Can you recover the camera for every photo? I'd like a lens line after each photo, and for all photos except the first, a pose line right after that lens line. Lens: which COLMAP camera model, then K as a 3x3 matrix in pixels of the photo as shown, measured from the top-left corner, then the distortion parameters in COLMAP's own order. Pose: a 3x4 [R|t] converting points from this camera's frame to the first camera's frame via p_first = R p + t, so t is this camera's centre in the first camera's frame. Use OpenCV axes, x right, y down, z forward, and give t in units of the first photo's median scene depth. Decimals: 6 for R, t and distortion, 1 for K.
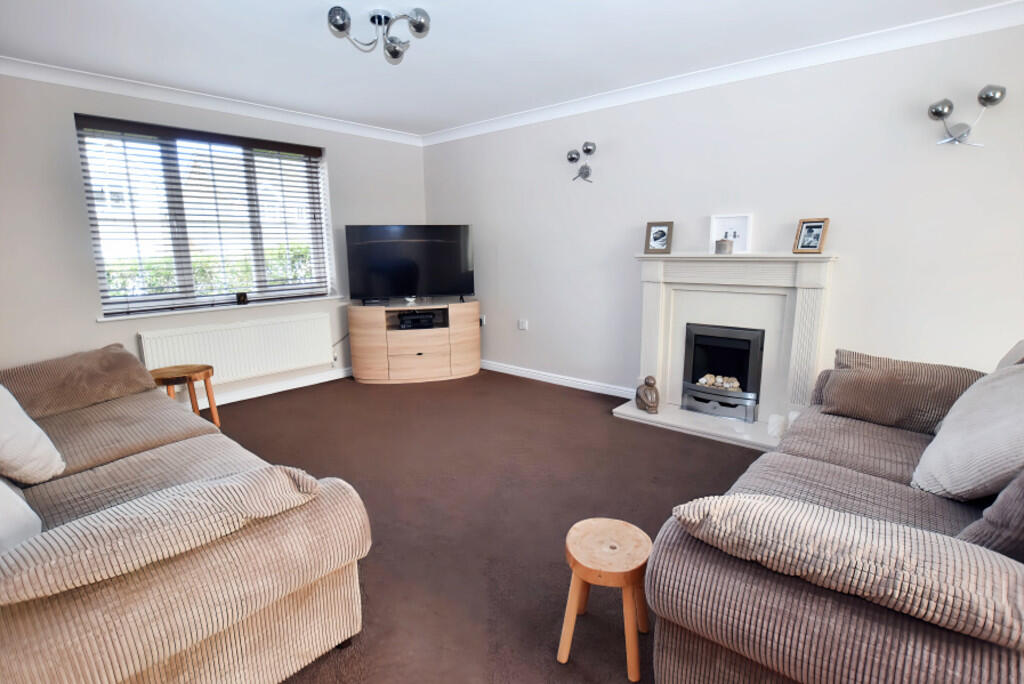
lens RADIAL K [[492.5, 0, 512.0], [0, 492.5, 342.0], [0, 0, 1]] dist [-0.033283, 0.000155]
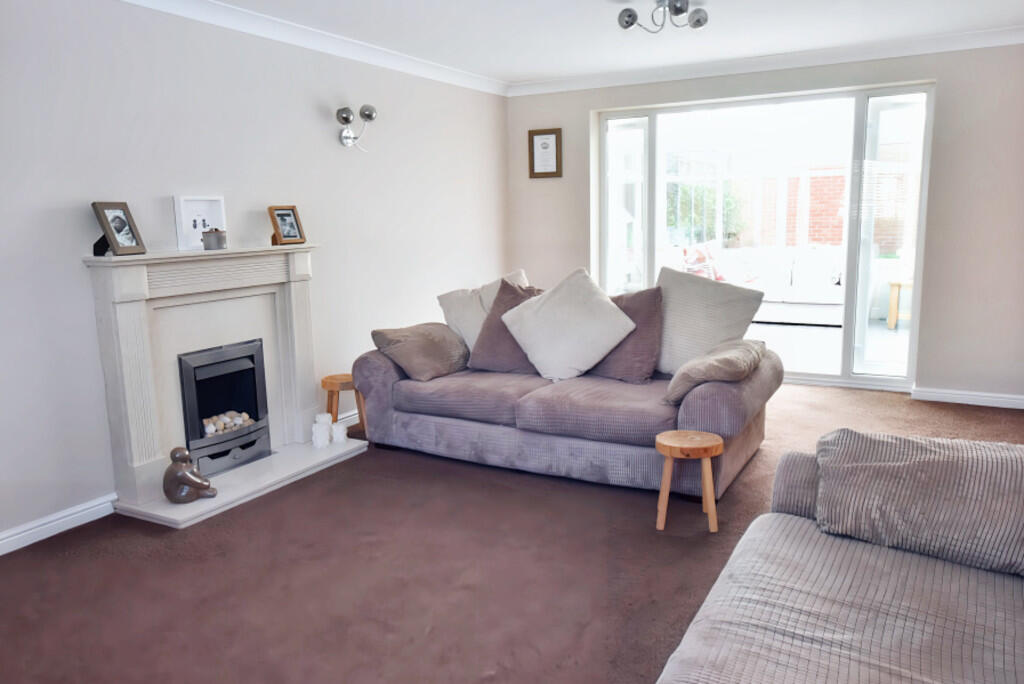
lens RADIAL K [[794.5, 0, 512.0], [0, 794.5, 342.0], [0, 0, 1]] dist [0.001553, 0.001348]
pose [[-0.198088, -0.137465, 0.970497, -0.861270], [0.209549, 0.961287, 0.178931, -0.169756], [-0.957523, 0.238811, -0.161614, 0.813981]]
